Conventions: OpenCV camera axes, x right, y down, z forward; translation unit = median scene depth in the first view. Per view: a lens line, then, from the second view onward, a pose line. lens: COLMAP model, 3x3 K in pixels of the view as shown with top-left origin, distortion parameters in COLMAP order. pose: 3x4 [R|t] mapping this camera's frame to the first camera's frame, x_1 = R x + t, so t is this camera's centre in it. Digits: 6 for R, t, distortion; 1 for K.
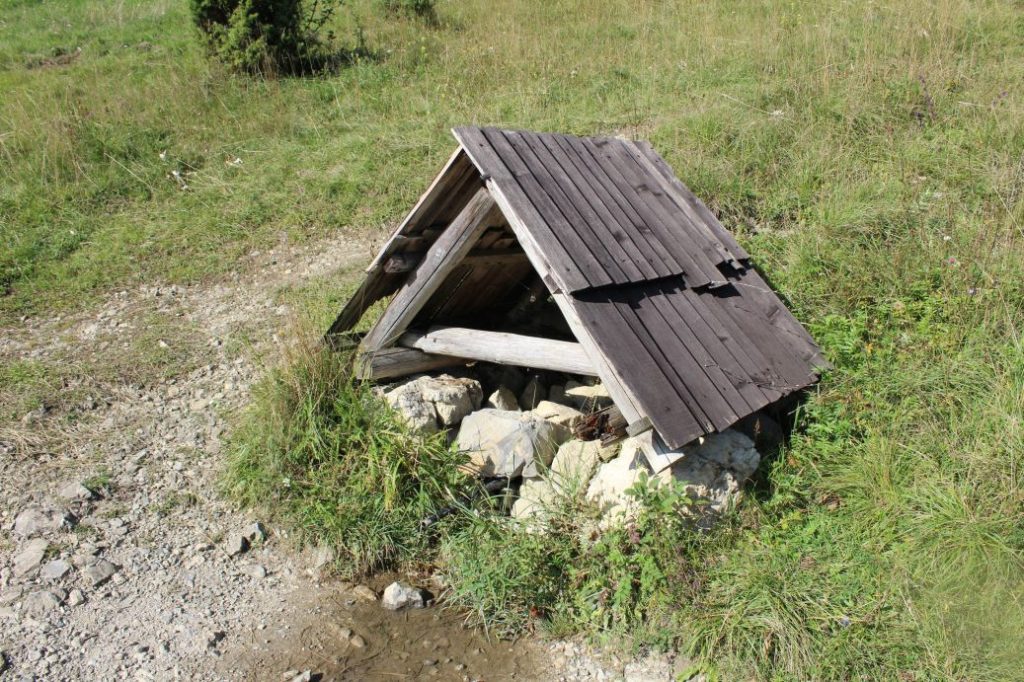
lens RADIAL K [[926.7, 0, 512.0], [0, 926.7, 341.0], [0, 0, 1]] dist [-0.164809, 0.021534]
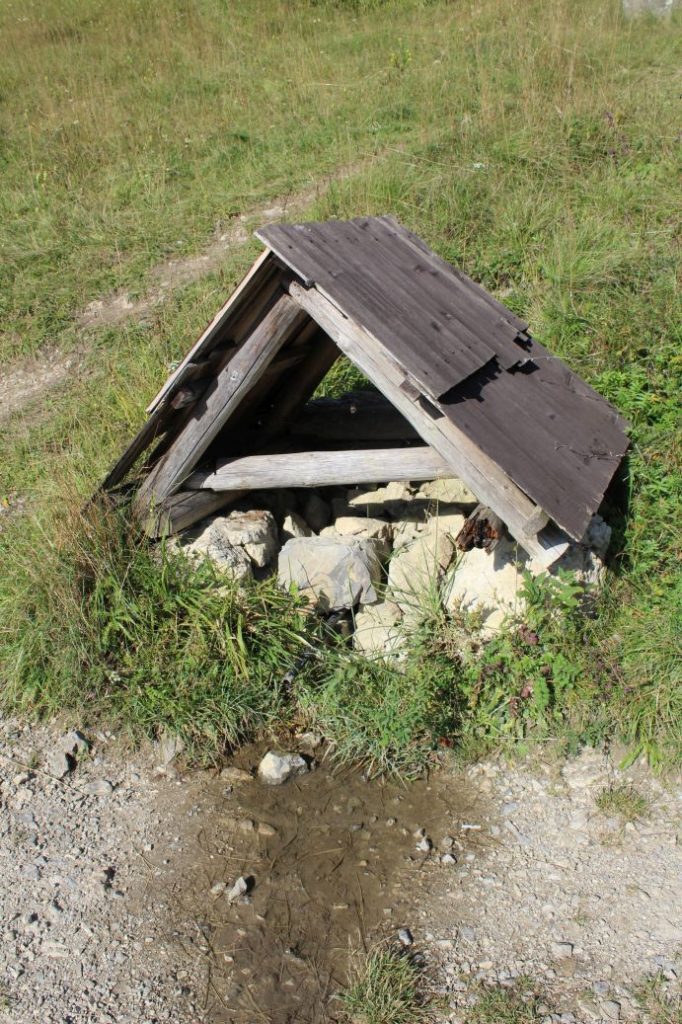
lens RADIAL K [[1030.3, 0, 341.0], [0, 1030.3, 512.0], [0, 0, 1]] dist [-0.140478, -0.024997]
pose [[0.931093, -0.204510, 0.302063, -0.305450], [0.177268, 0.977384, 0.115313, -0.064704], [-0.318814, -0.053821, 0.946288, 0.052533]]
